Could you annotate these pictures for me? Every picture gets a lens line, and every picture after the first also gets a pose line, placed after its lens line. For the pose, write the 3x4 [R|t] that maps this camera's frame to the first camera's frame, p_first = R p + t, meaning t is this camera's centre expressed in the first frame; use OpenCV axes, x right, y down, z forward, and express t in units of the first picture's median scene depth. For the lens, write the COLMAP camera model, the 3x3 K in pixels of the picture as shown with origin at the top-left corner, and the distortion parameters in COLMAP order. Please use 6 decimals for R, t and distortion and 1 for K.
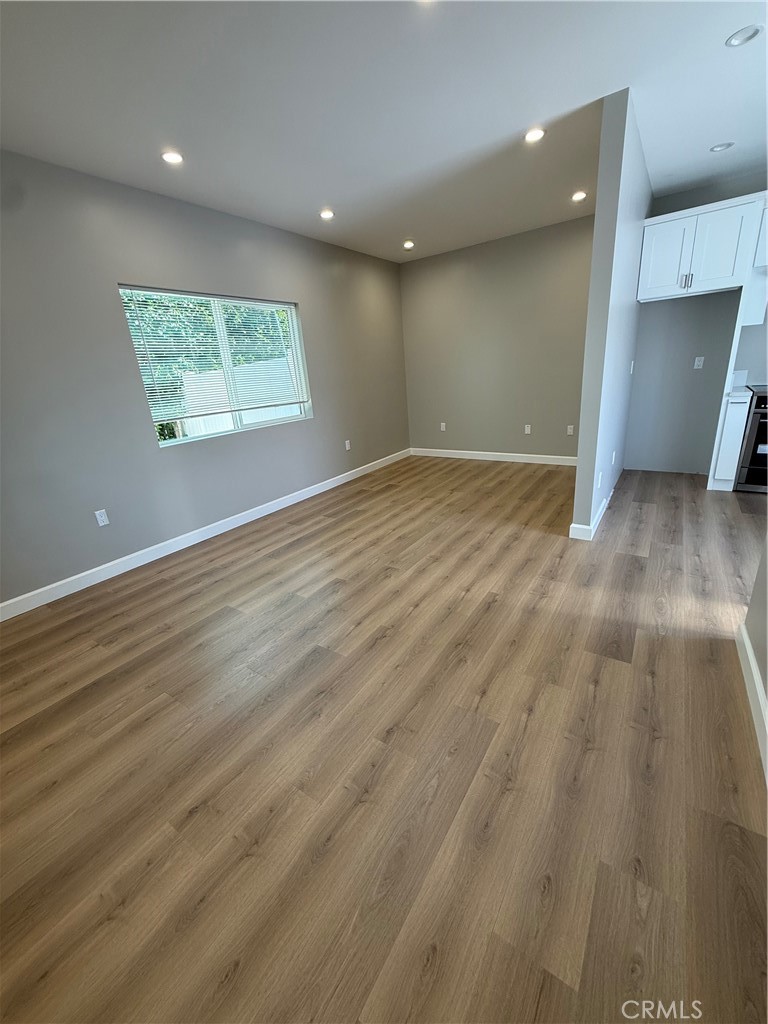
lens RADIAL K [[409.6, 0, 384.8], [0, 409.6, 510.9], [0, 0, 1]] dist [0.000388, -0.000159]
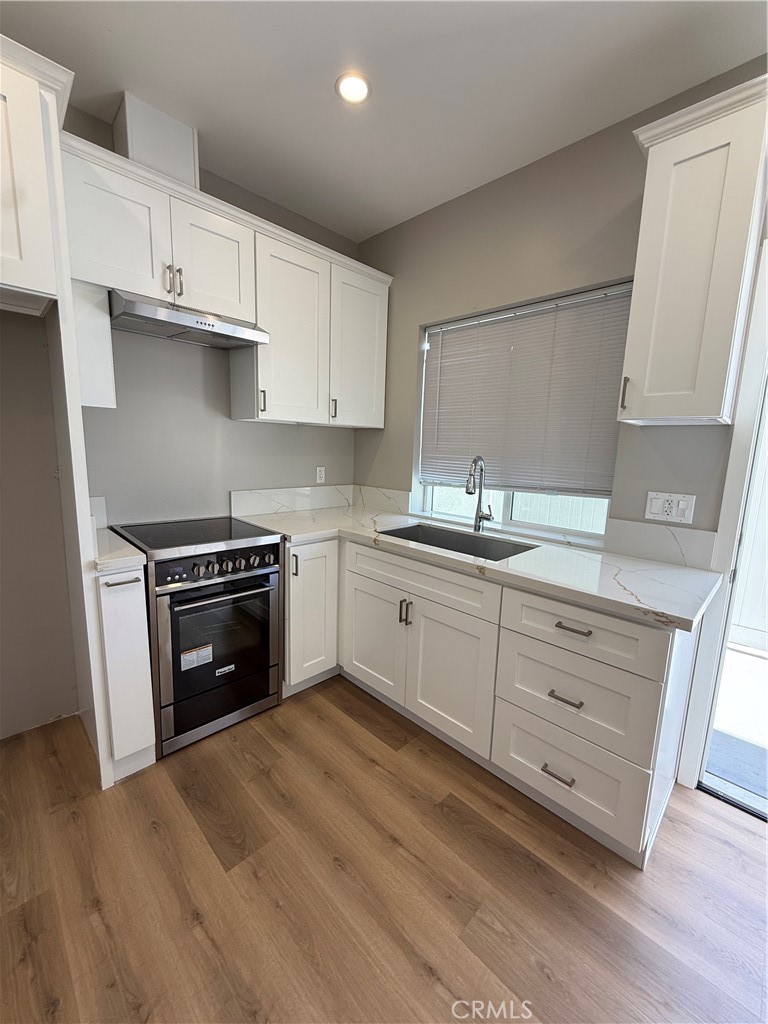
lens RADIAL K [[409.6, 0, 384.8], [0, 409.6, 510.9], [0, 0, 1]] dist [0.000388, -0.000159]
pose [[0.182630, -0.068786, 0.980773, 0.515328], [0.276072, 0.961004, 0.015992, -0.269059], [-0.943626, 0.267843, 0.194498, 0.656452]]
